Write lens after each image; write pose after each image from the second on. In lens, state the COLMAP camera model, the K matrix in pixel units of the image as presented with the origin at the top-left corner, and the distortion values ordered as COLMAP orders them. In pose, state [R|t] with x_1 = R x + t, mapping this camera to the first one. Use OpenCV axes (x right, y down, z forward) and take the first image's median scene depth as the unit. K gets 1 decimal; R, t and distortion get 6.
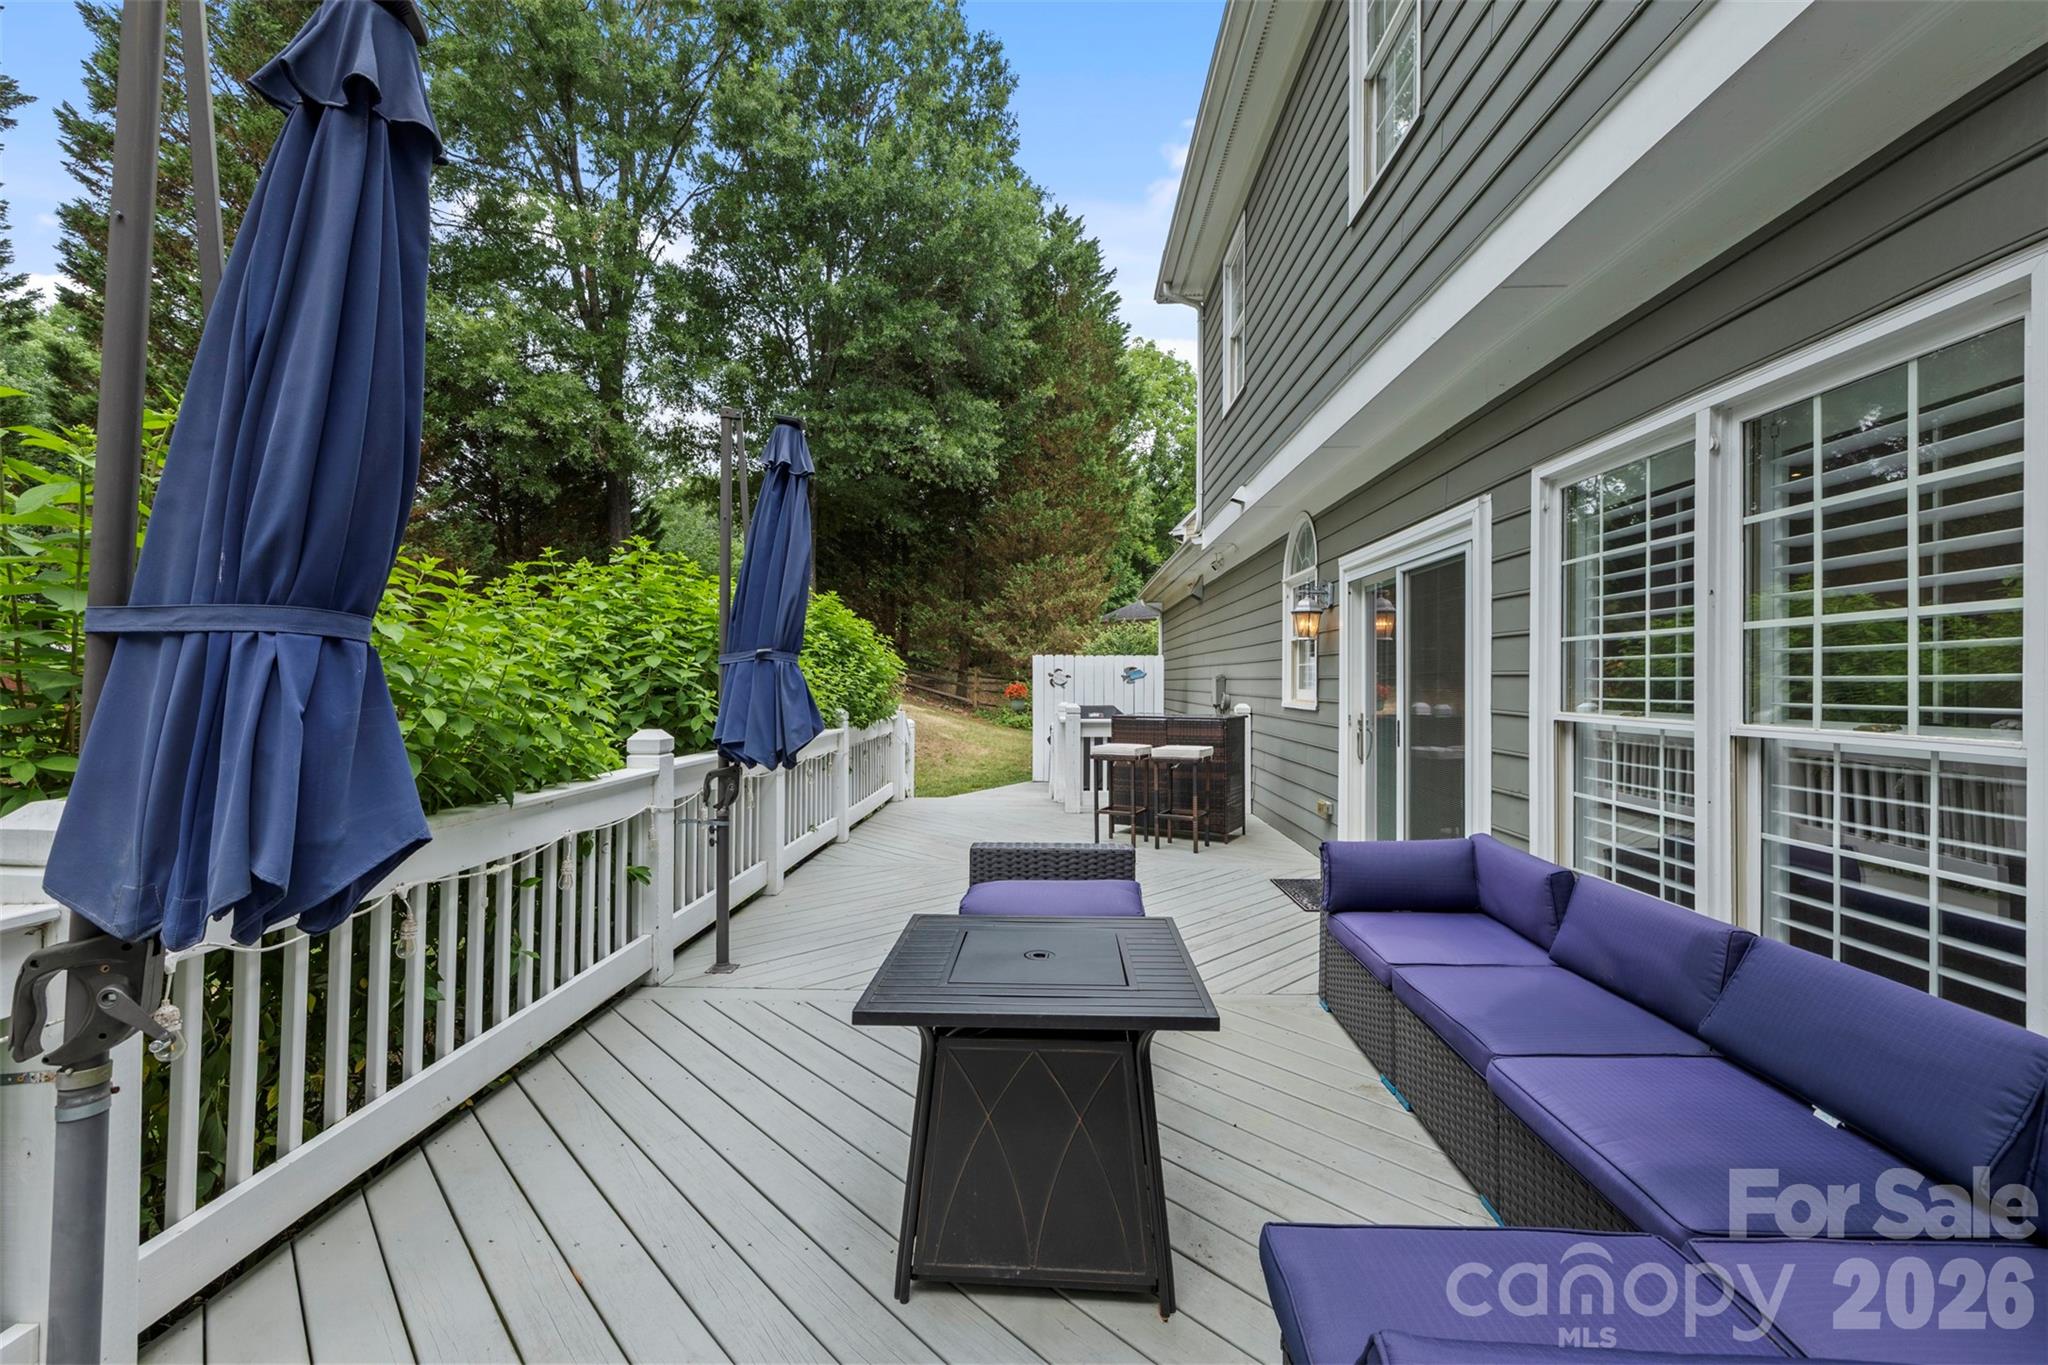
lens RADIAL K [[880.2, 0, 1023.9], [0, 880.2, 675.8], [0, 0, 1]] dist [0.002322, 0.000174]
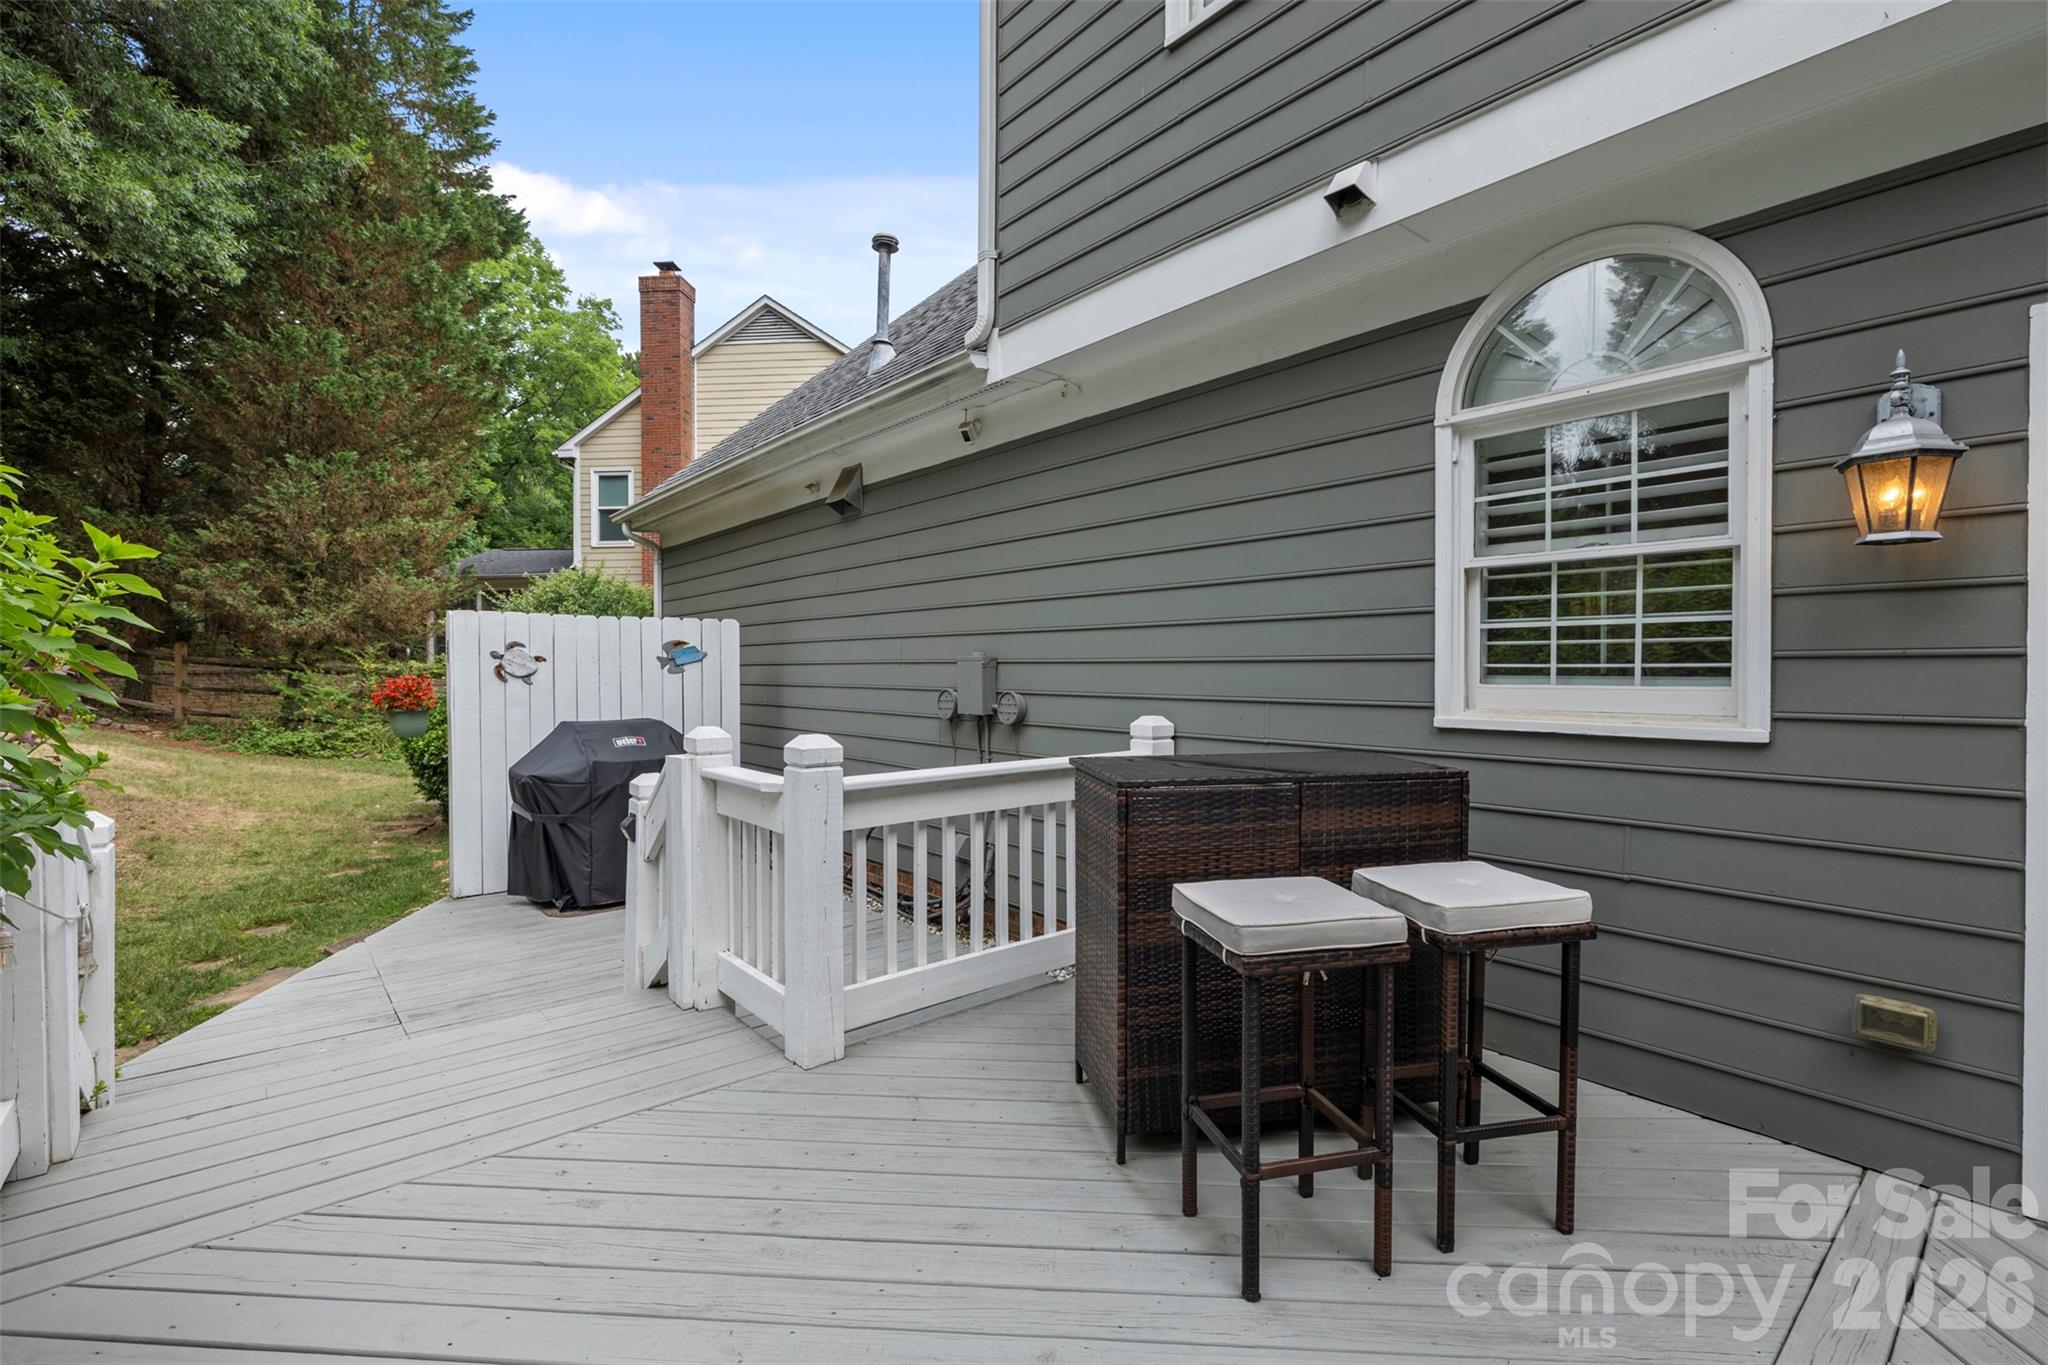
lens RADIAL K [[912.6, 0, 1024.3], [0, 912.6, 677.2], [0, 0, 1]] dist [-0.001269, 0.000399]
pose [[0.745543, -0.013267, 0.666325, -0.057060], [0.001879, 0.999840, 0.017805, 0.001589], [-0.666454, -0.012023, 0.745449, 0.339652]]
